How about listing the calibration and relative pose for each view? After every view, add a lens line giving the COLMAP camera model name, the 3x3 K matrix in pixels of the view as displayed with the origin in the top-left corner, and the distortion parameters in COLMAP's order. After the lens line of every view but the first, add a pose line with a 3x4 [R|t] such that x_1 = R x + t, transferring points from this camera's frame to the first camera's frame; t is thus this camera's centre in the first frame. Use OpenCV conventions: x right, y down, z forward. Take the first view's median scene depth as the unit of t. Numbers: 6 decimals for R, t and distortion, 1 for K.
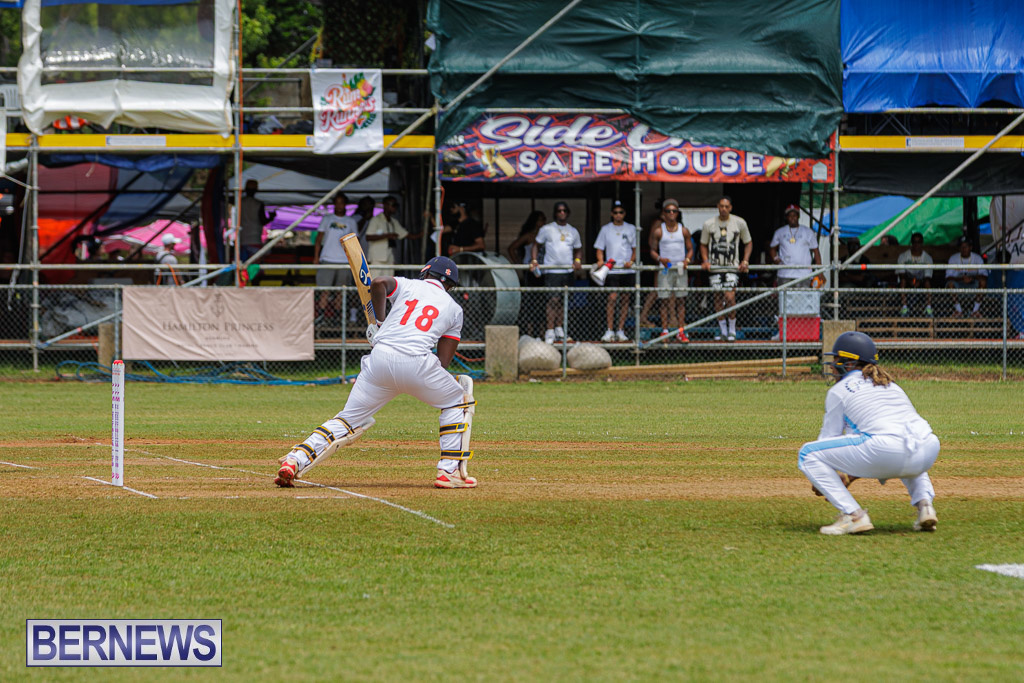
lens RADIAL K [[5953.3, 0, 512.0], [0, 5953.3, 341.5], [0, 0, 1]] dist [-0.113747, 18.694895]
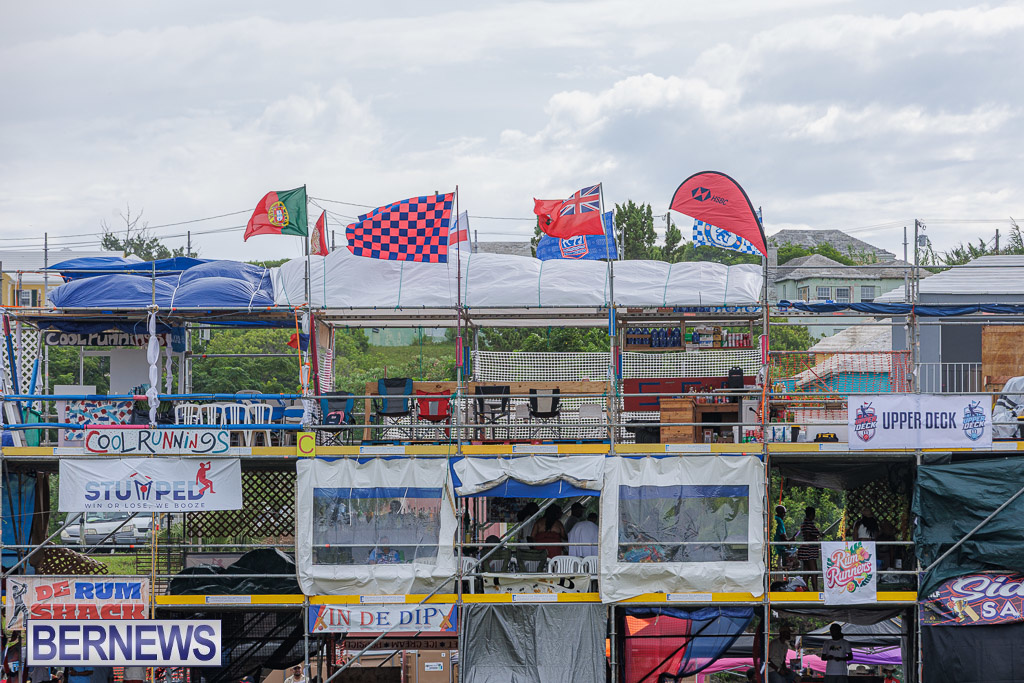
lens RADIAL K [[5953.3, 0, 512.0], [0, 5953.3, 341.5], [0, 0, 1]] dist [-0.113747, 18.694895]
pose [[0.996999, -0.008686, -0.076920, -0.000638], [0.003043, 0.997314, -0.073175, 0.006197], [0.077349, 0.072722, 0.994348, -0.315687]]
